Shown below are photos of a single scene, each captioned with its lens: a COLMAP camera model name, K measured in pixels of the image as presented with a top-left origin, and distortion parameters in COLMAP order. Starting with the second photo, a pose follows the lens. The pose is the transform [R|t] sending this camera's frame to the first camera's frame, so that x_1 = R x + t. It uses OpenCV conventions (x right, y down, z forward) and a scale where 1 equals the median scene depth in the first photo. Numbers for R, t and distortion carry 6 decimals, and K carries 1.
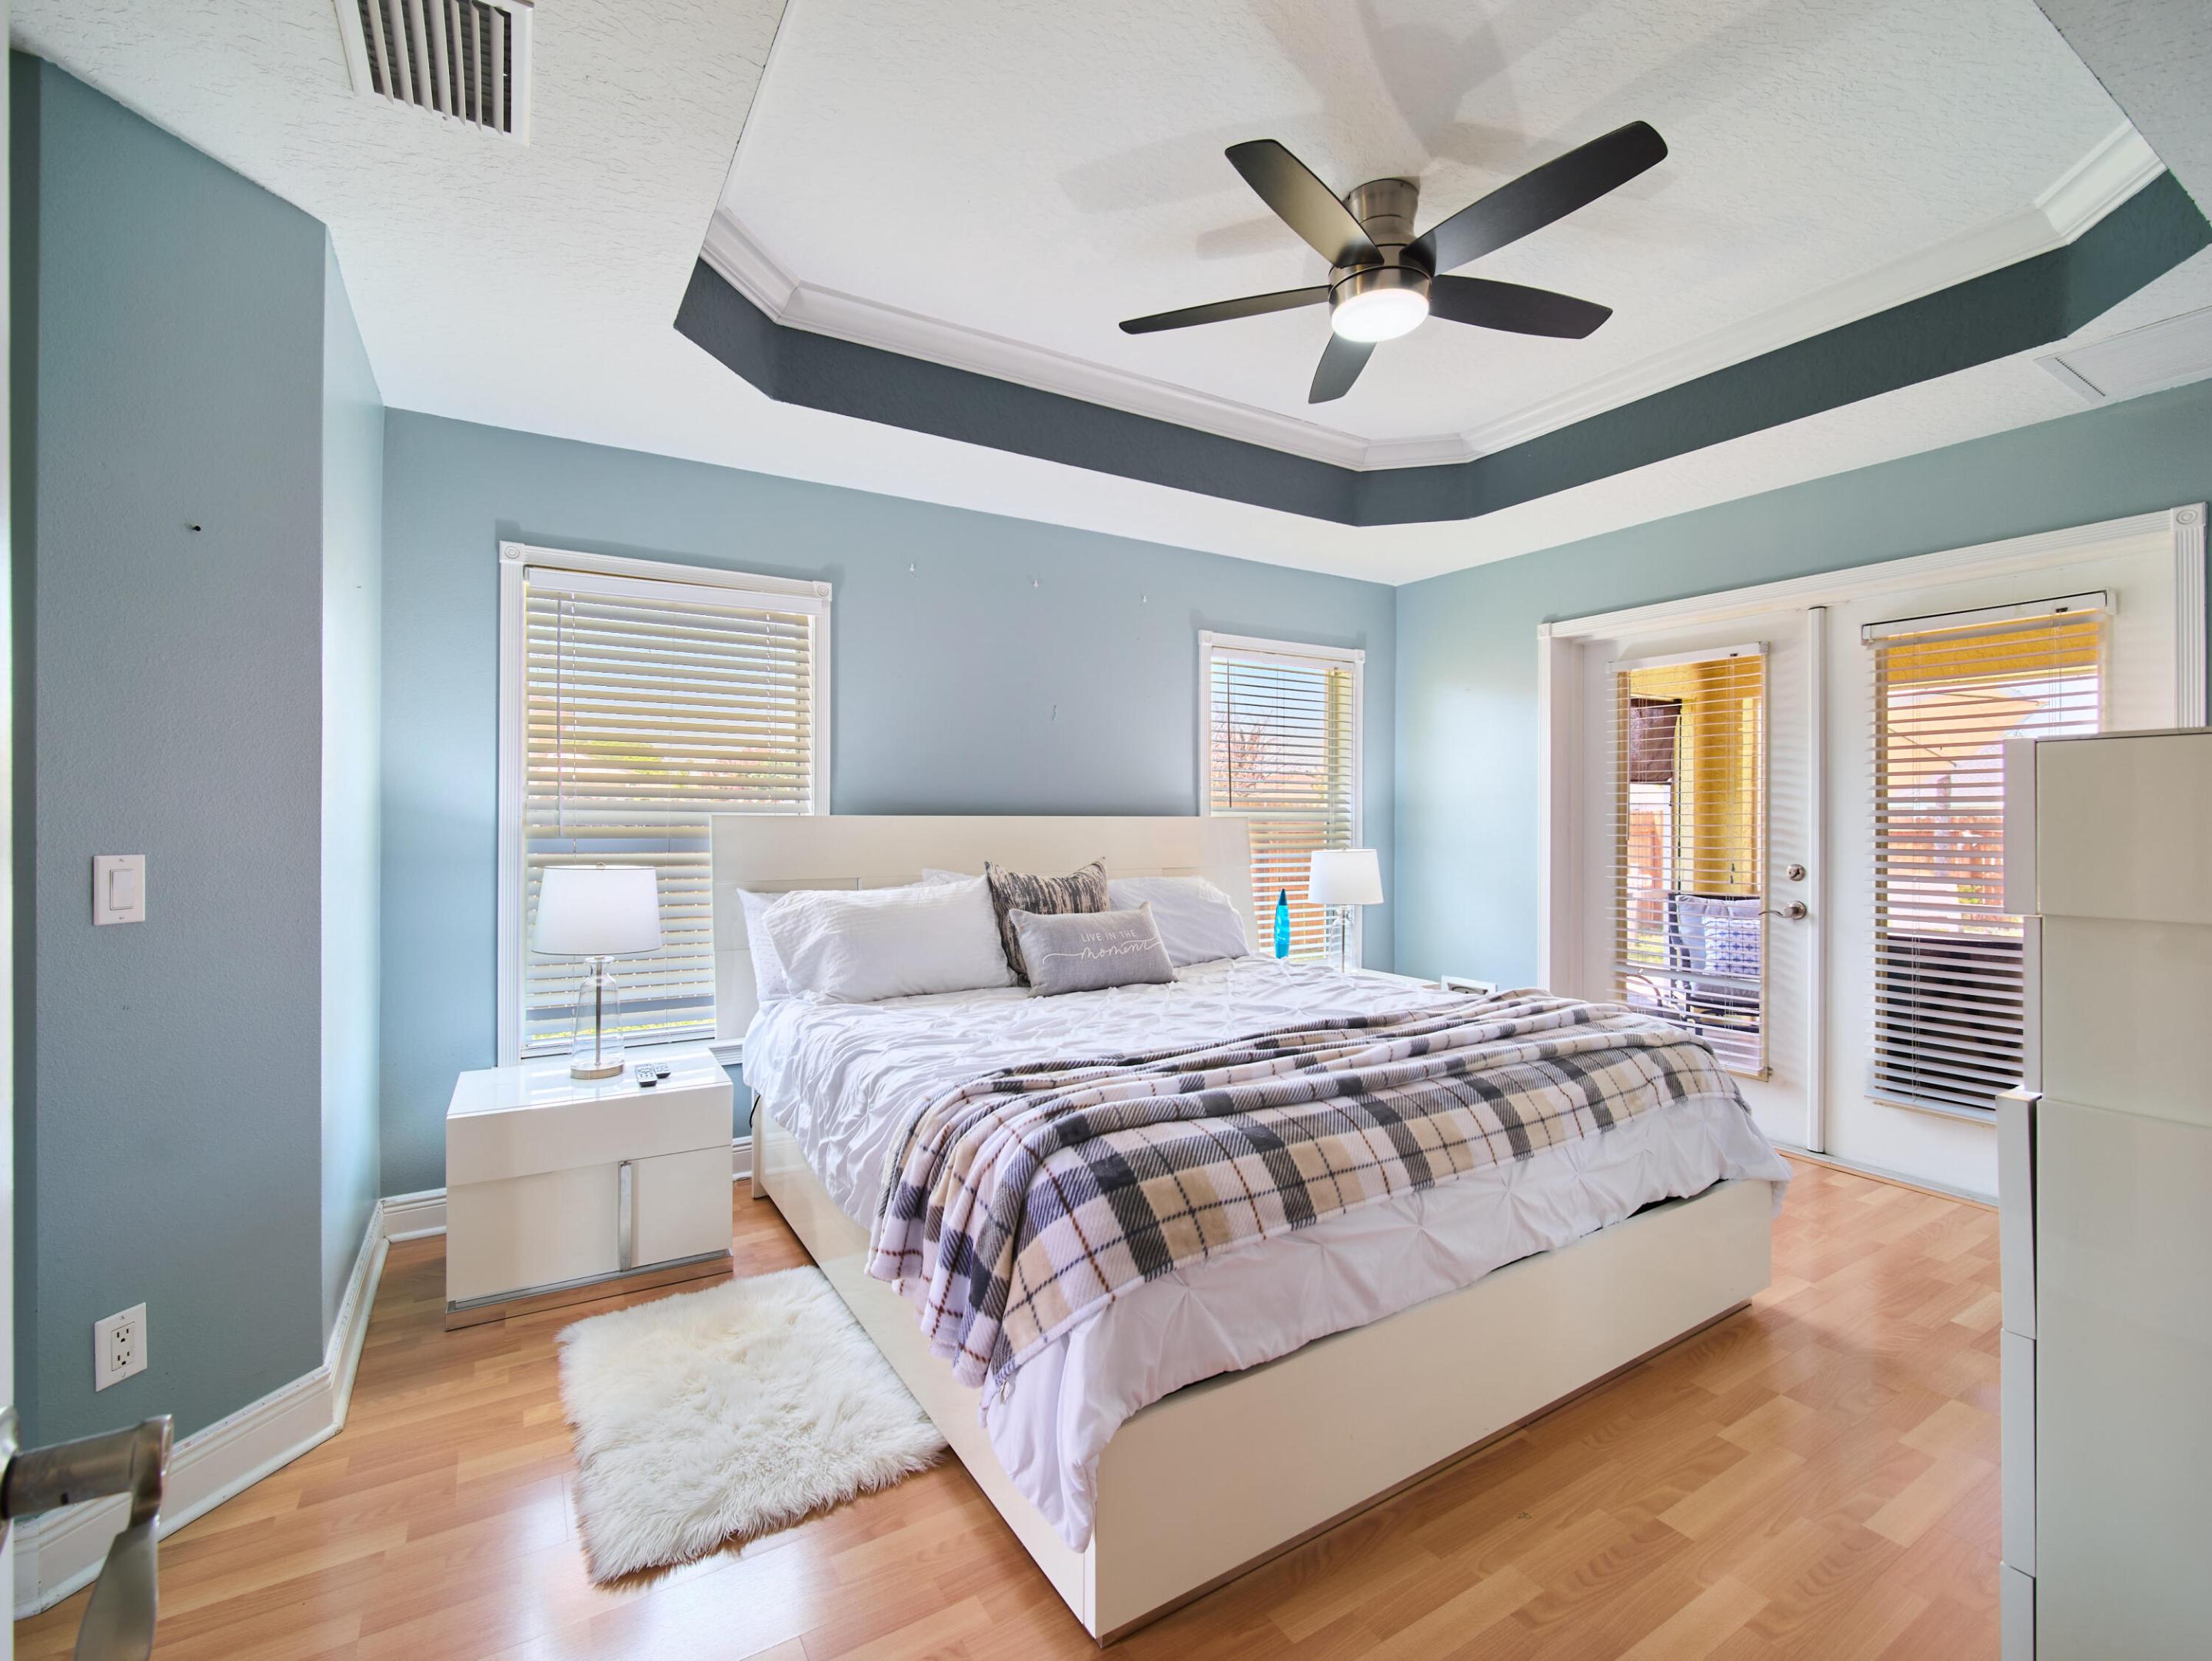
lens RADIAL K [[976.9, 0, 1107.3], [0, 976.9, 826.8], [0, 0, 1]] dist [-0.003851, -0.000794]
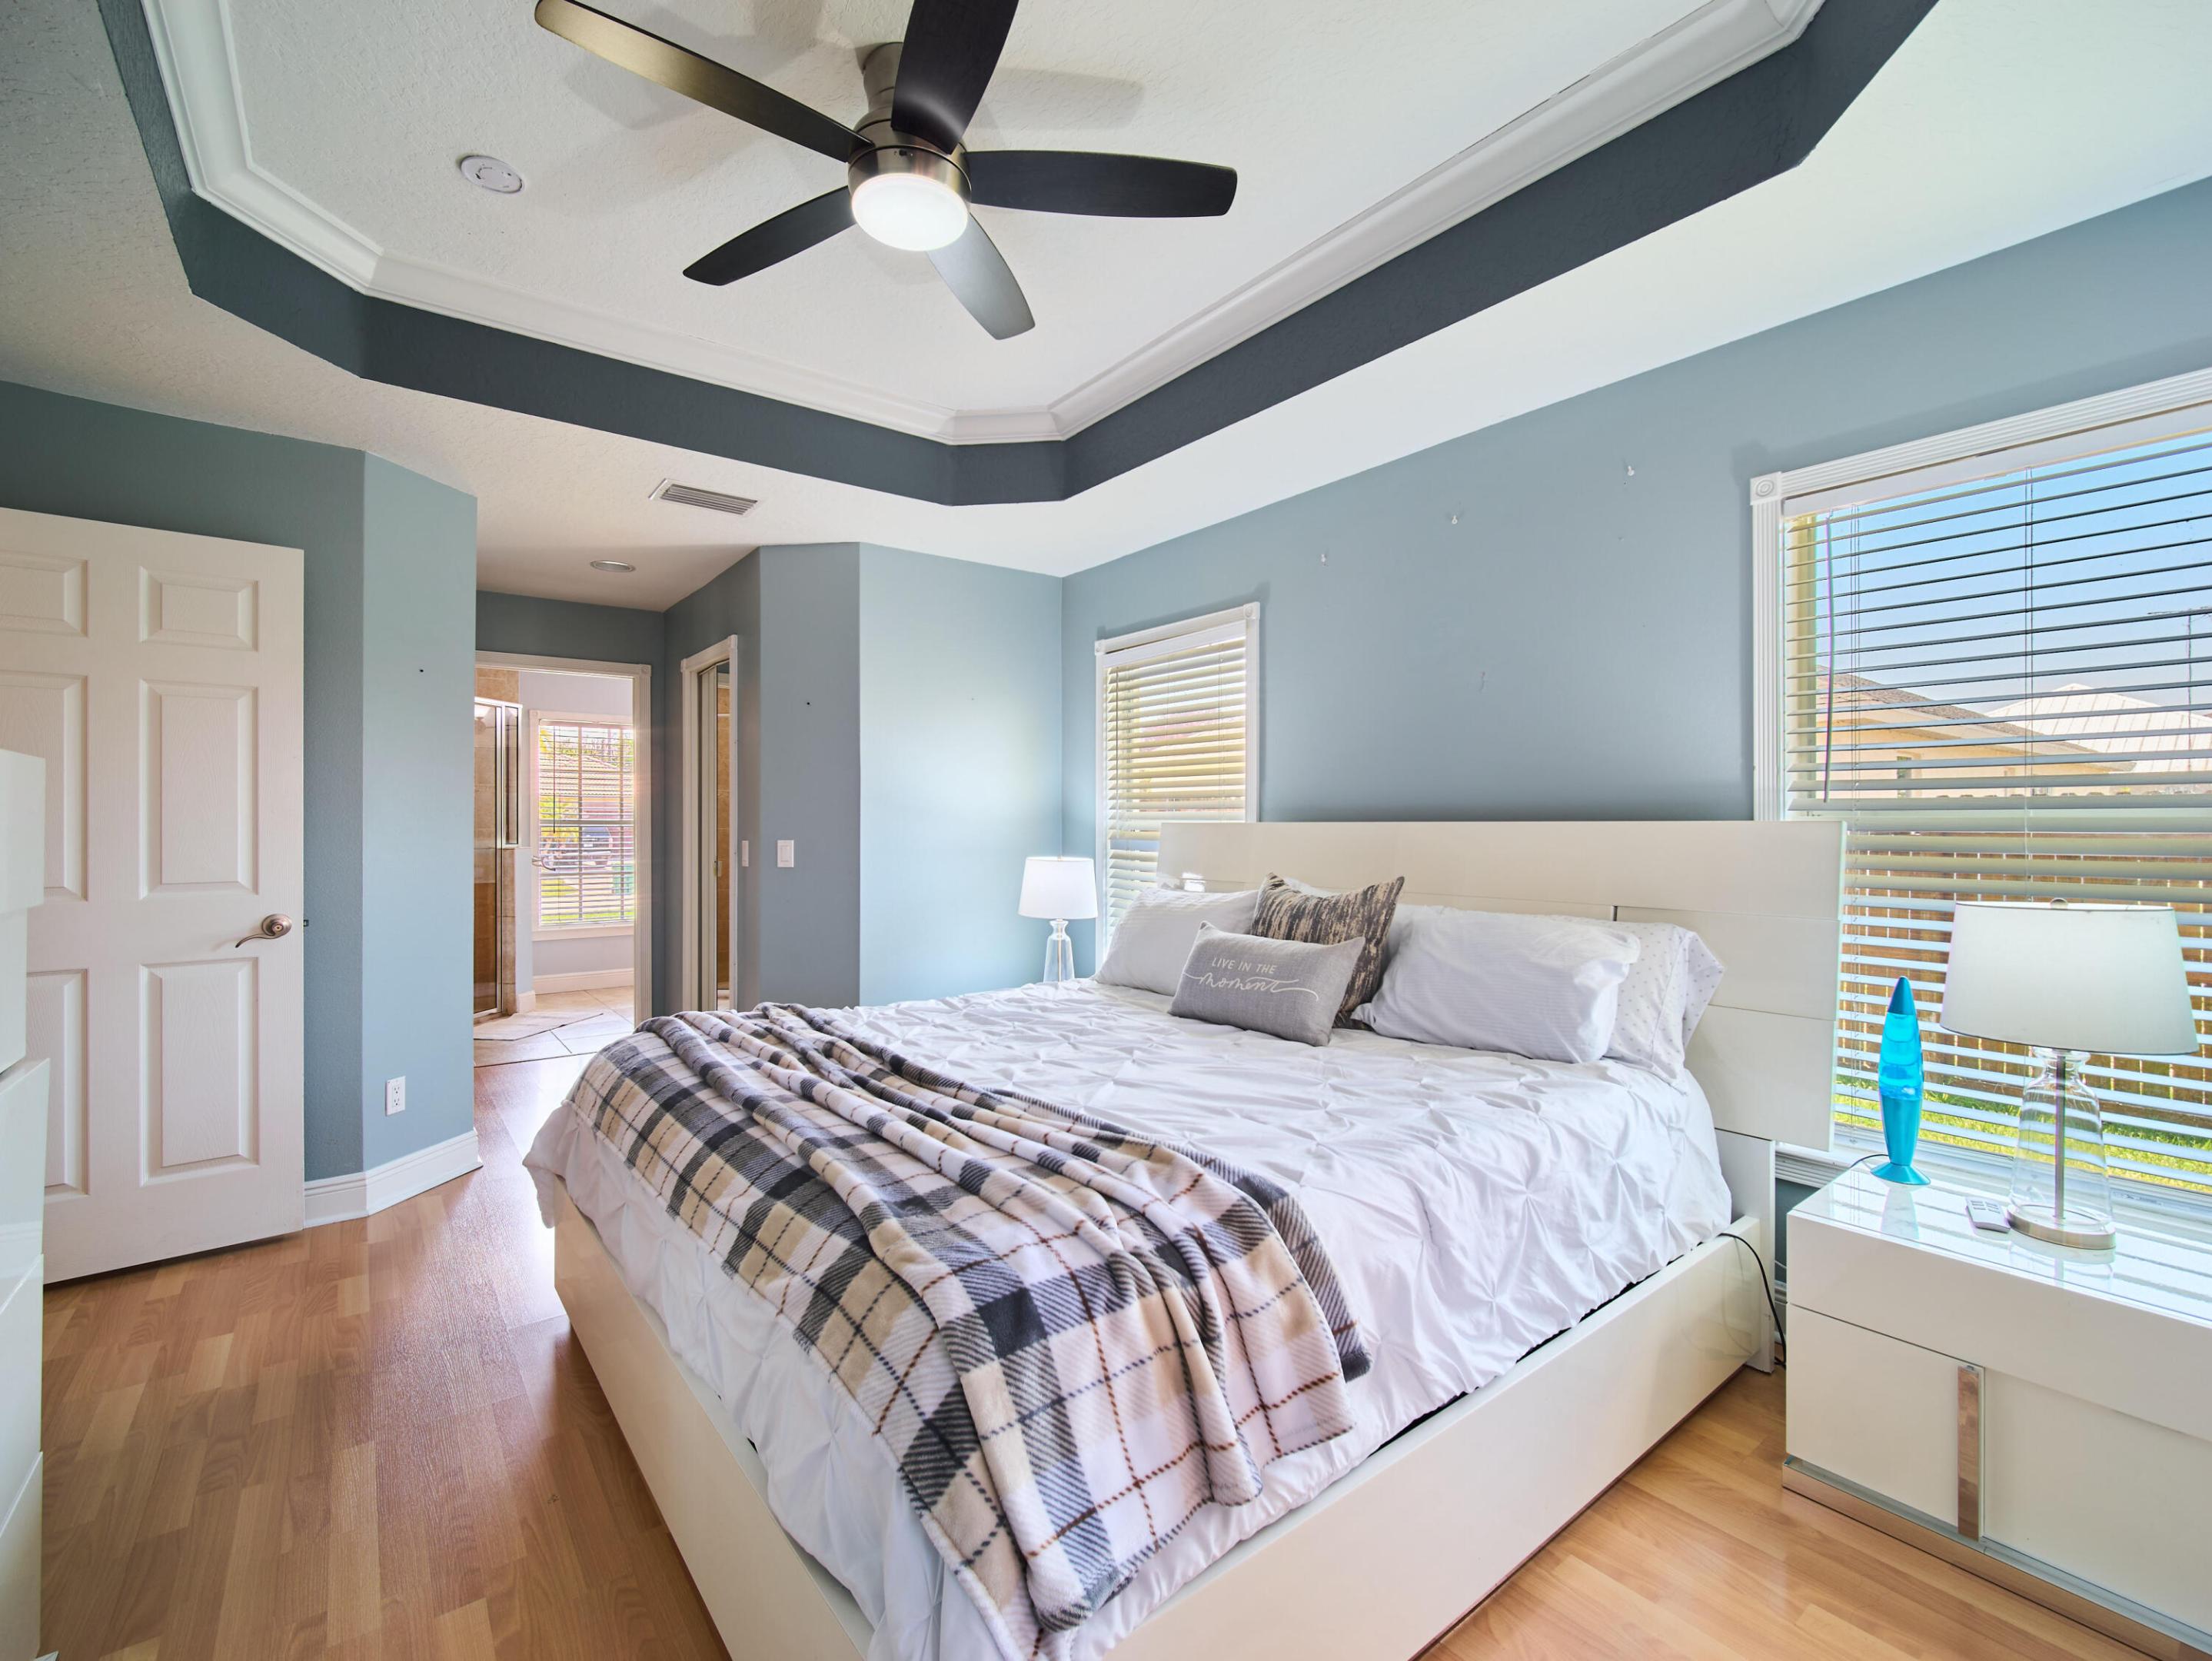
lens RADIAL K [[976.9, 0, 1107.3], [0, 976.9, 826.8], [0, 0, 1]] dist [-0.003851, -0.000794]
pose [[0.110159, -0.001046, -0.993913, 0.605618], [-0.007219, 0.999972, -0.001853, -0.002584], [0.993888, 0.007380, 0.110149, 0.584625]]
